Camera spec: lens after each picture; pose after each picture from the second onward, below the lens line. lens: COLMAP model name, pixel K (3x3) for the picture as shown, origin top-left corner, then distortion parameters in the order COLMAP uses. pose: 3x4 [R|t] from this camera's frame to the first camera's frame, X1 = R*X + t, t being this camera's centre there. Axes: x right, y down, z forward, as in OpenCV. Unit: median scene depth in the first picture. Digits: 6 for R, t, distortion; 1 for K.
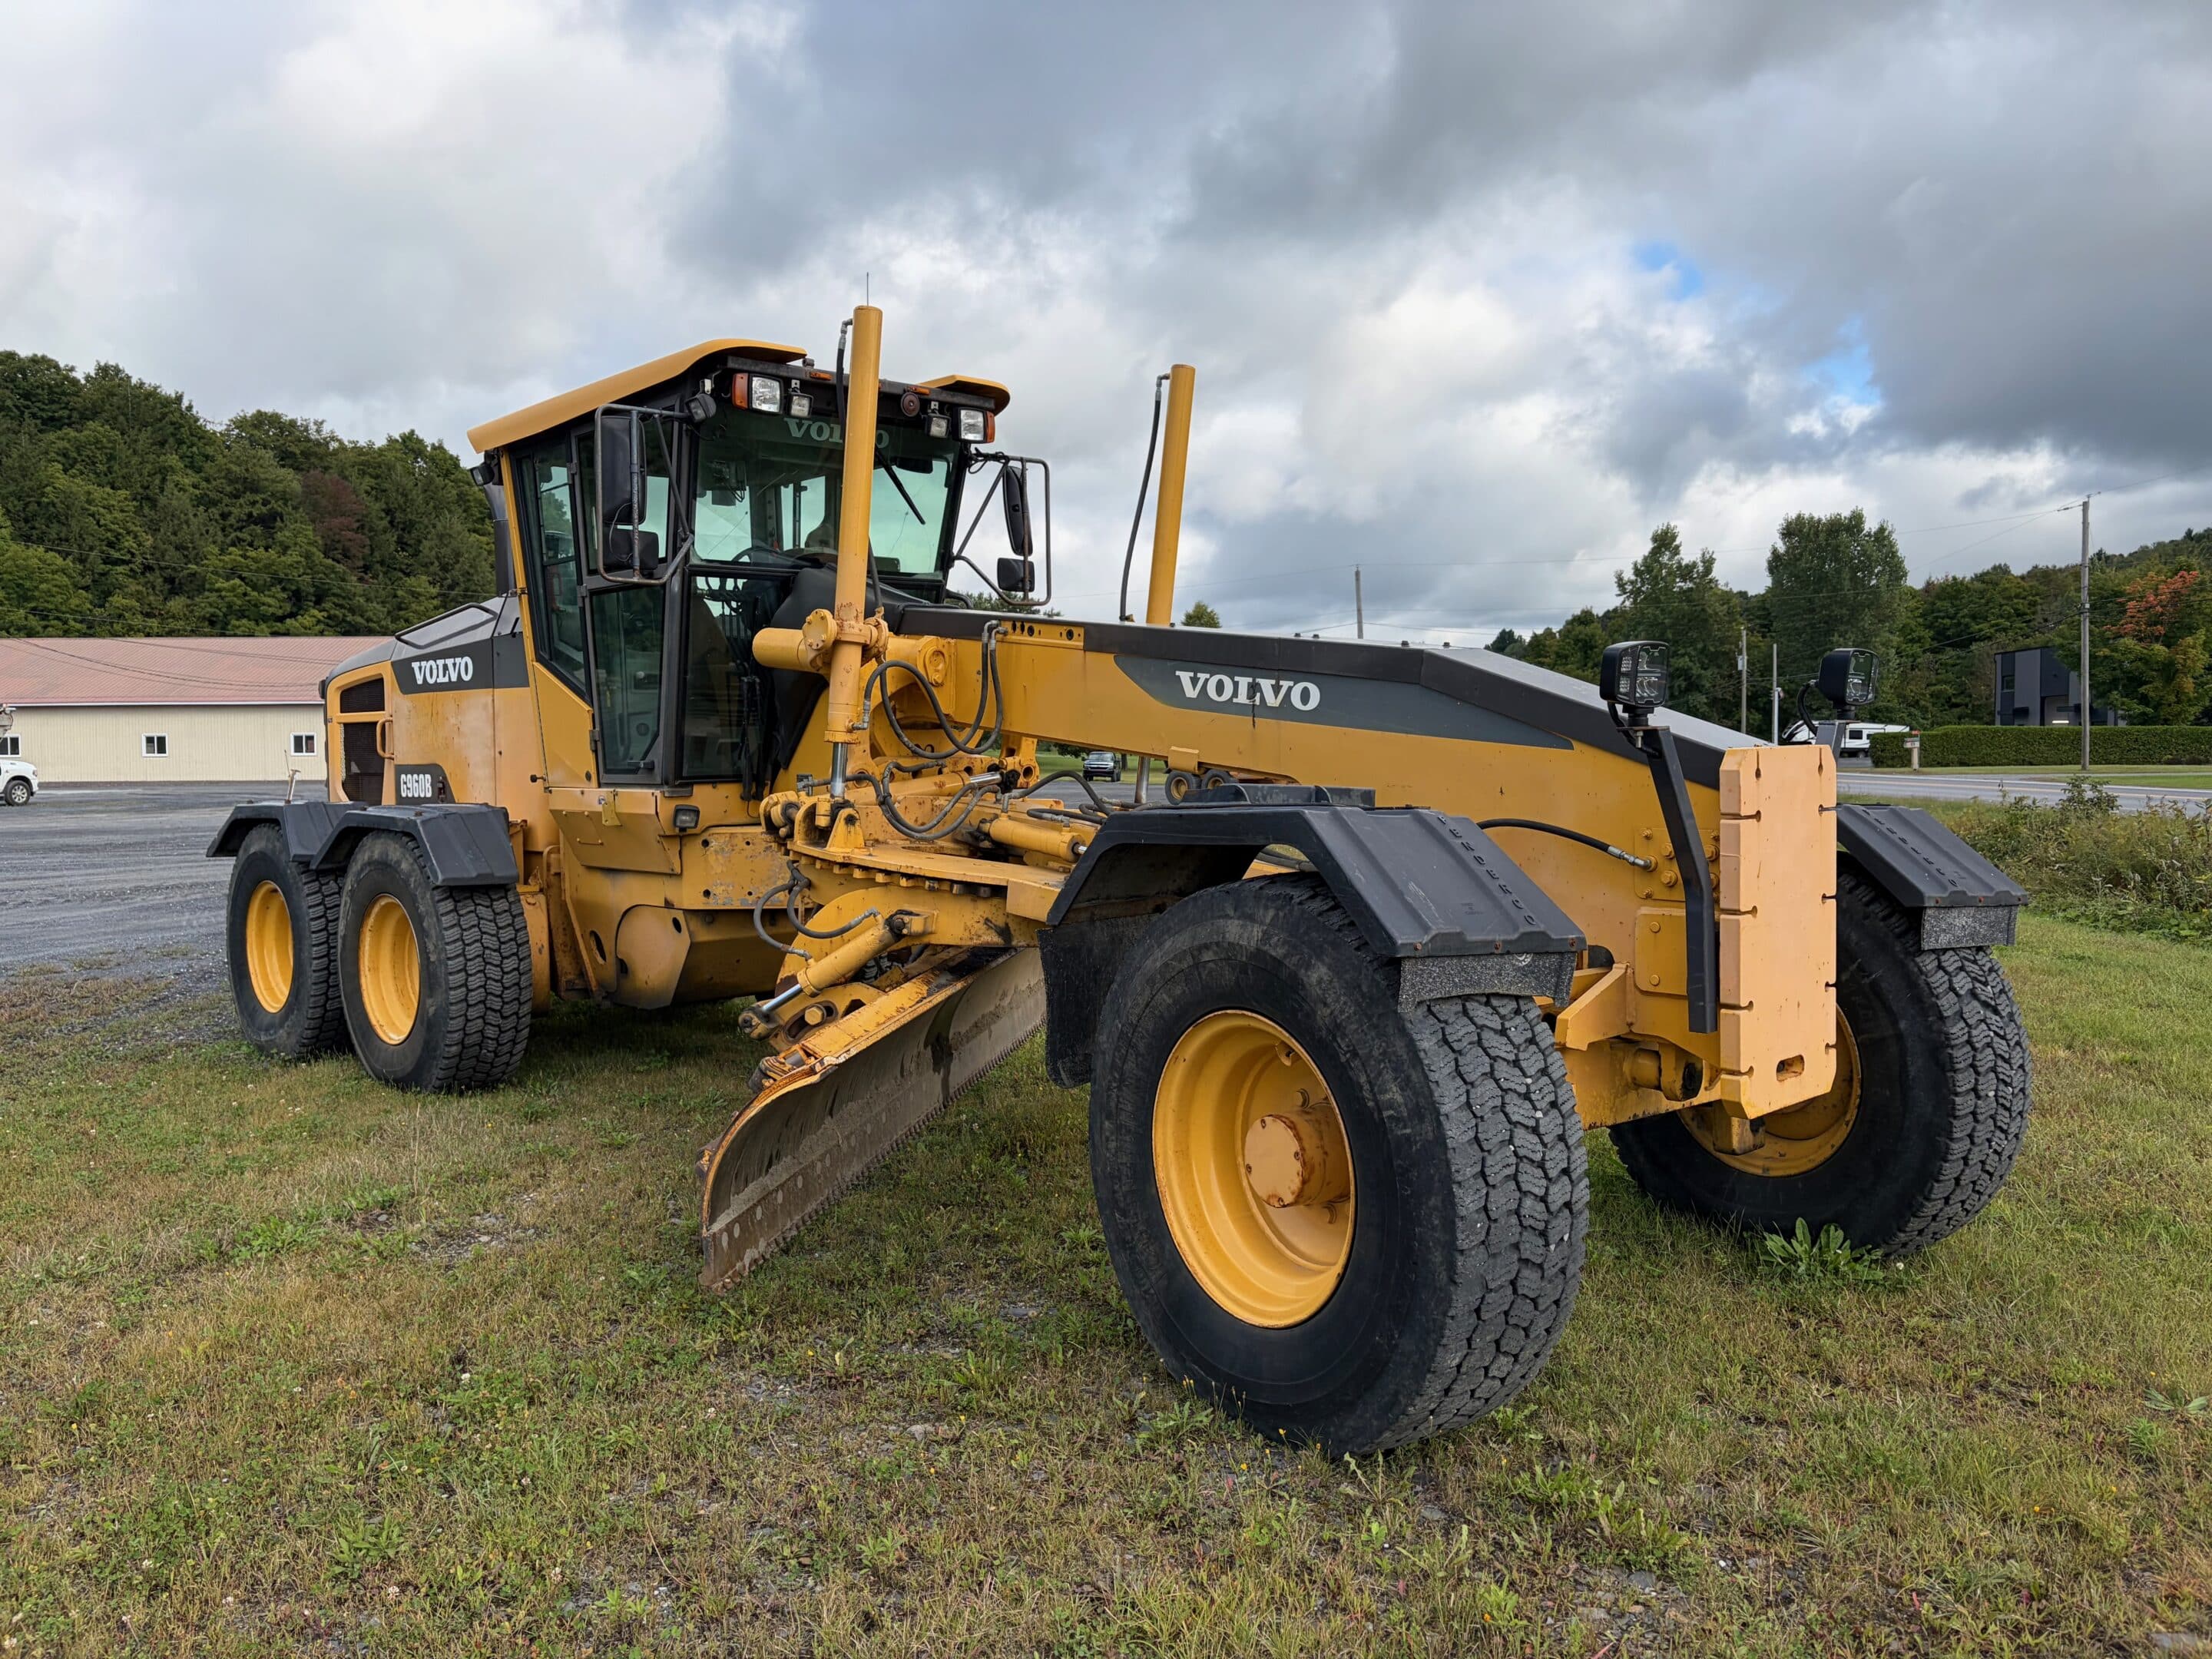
lens RADIAL K [[1676.3, 0, 1106.0], [0, 1676.3, 829.5], [0, 0, 1]] dist [0.058608, -0.058464]
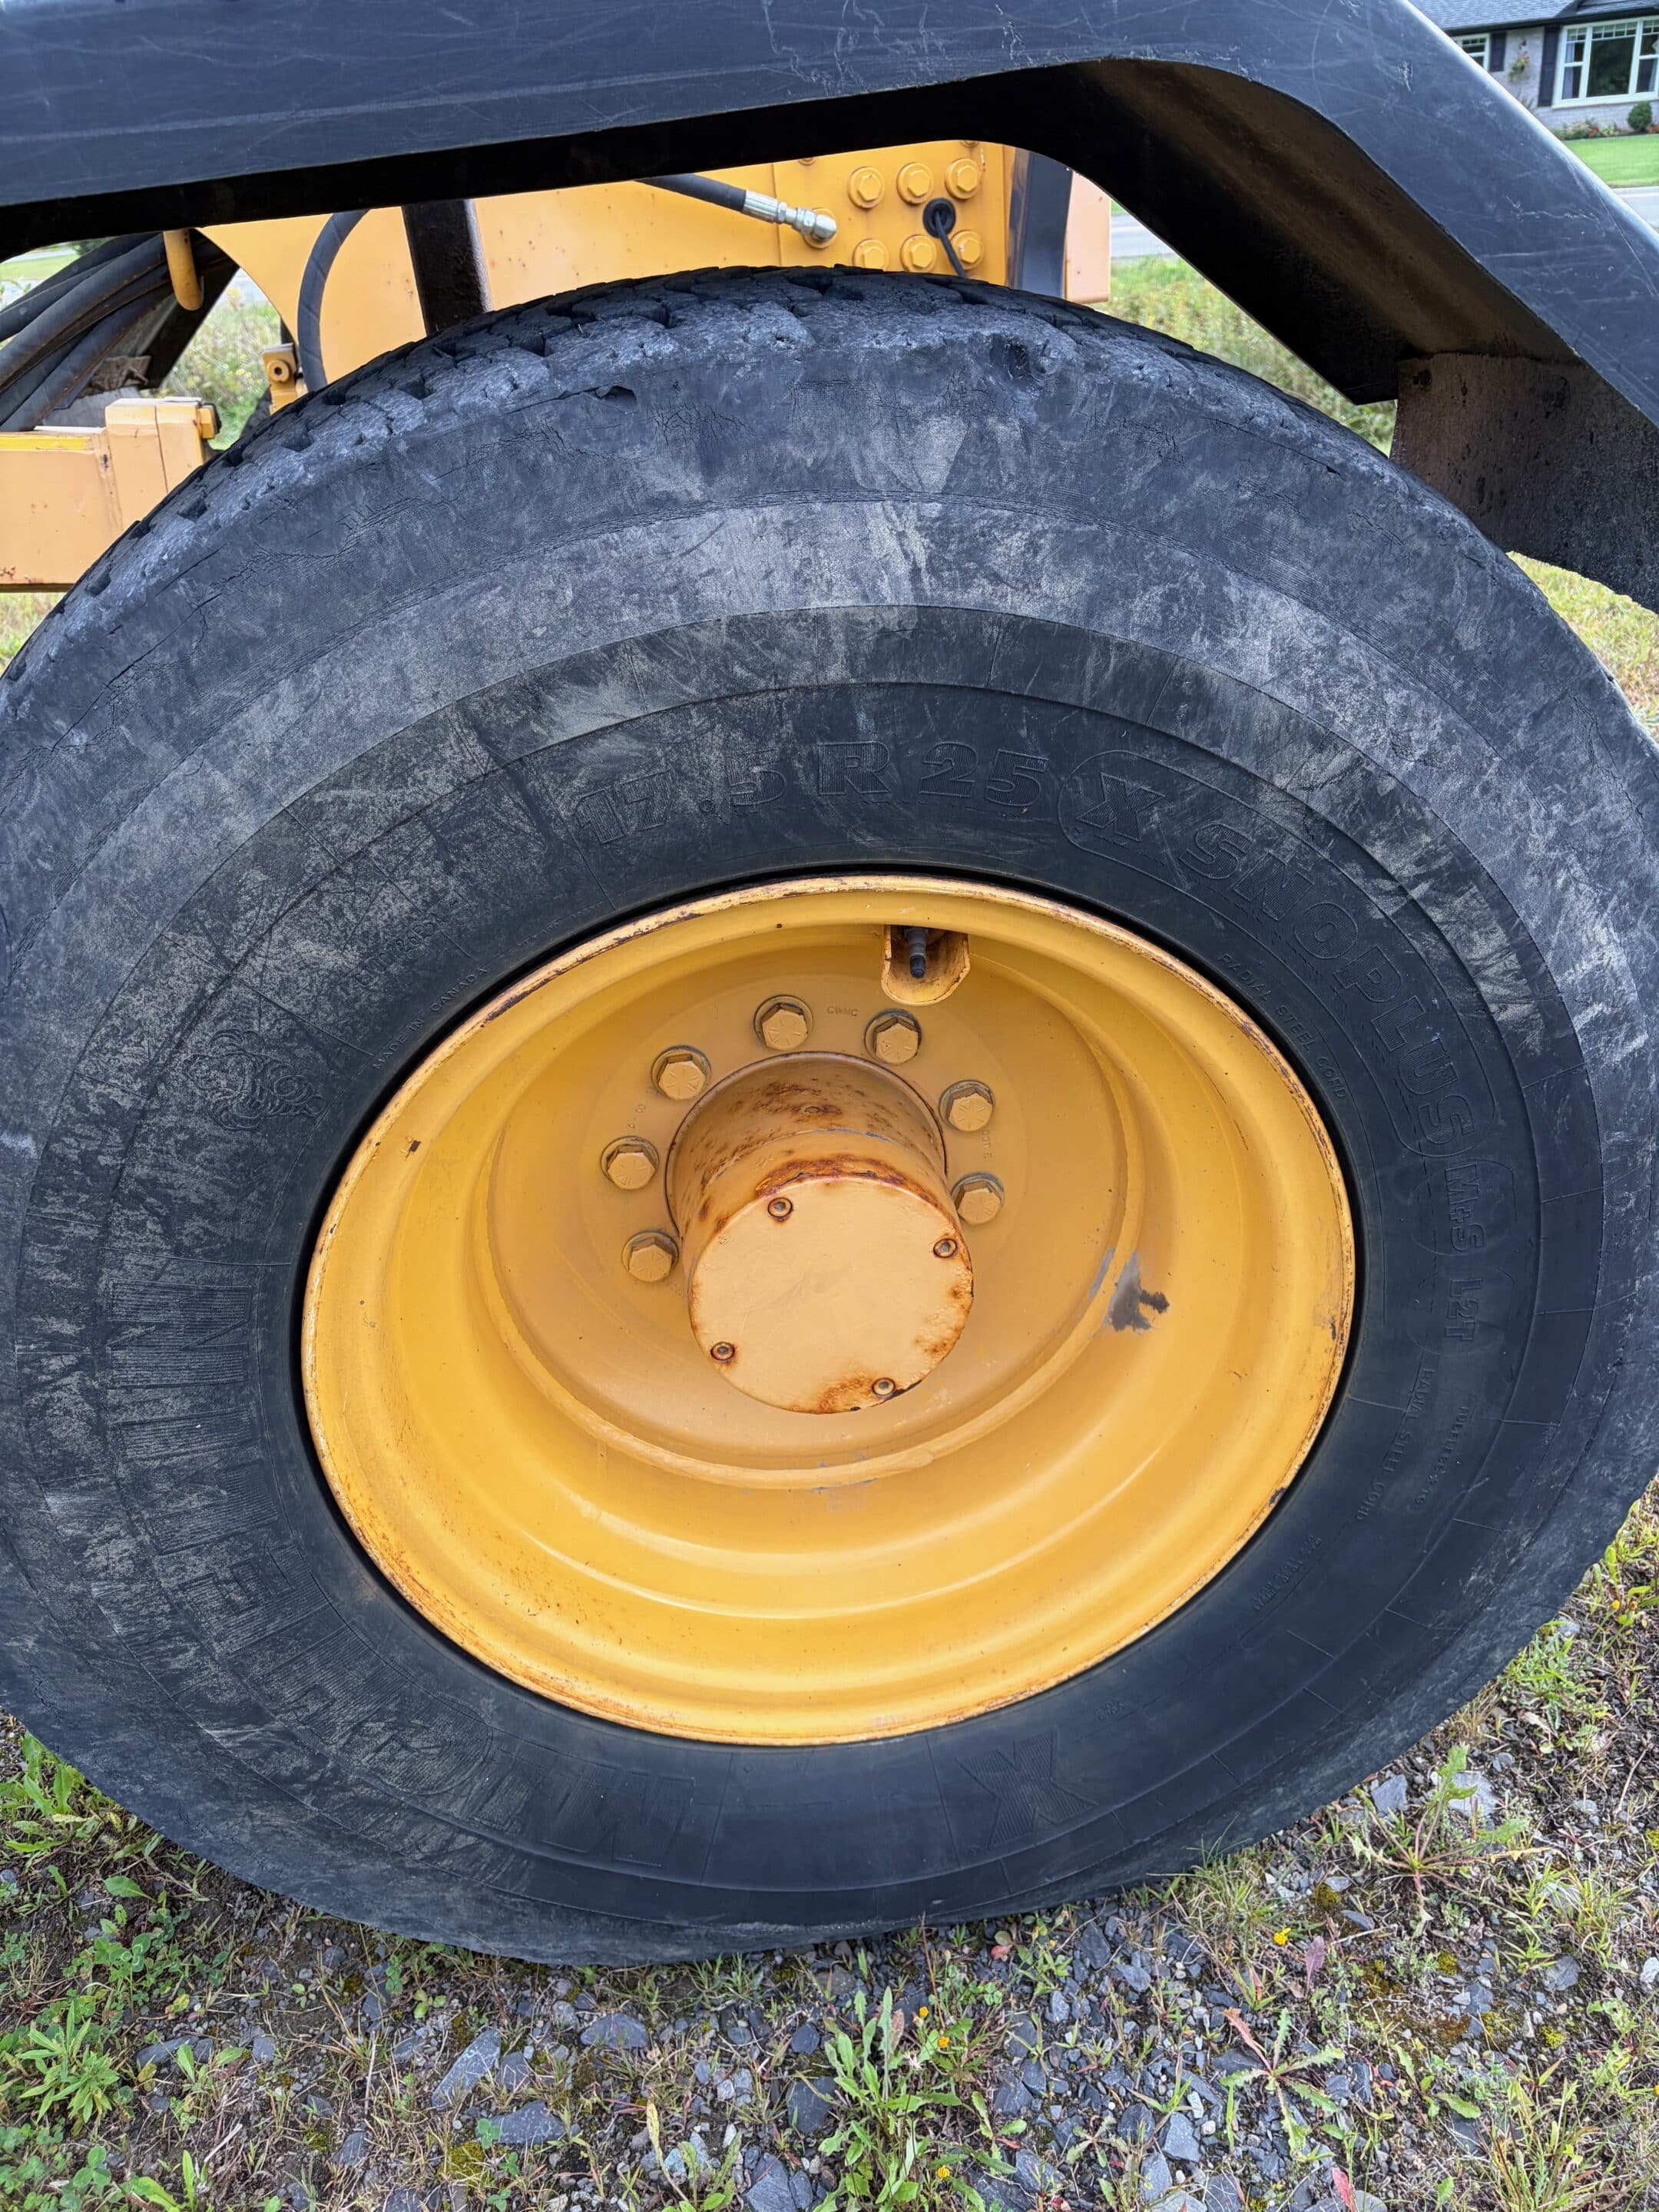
lens RADIAL K [[1676.3, 0, 829.5], [0, 1676.3, 1106.0], [0, 0, 1]] dist [0.058608, -0.058464]
pose [[0.456317, -0.456858, 0.763581, -0.131902], [0.112663, 0.880890, 0.459718, 0.022285], [-0.882656, -0.123750, 0.453436, 0.908892]]
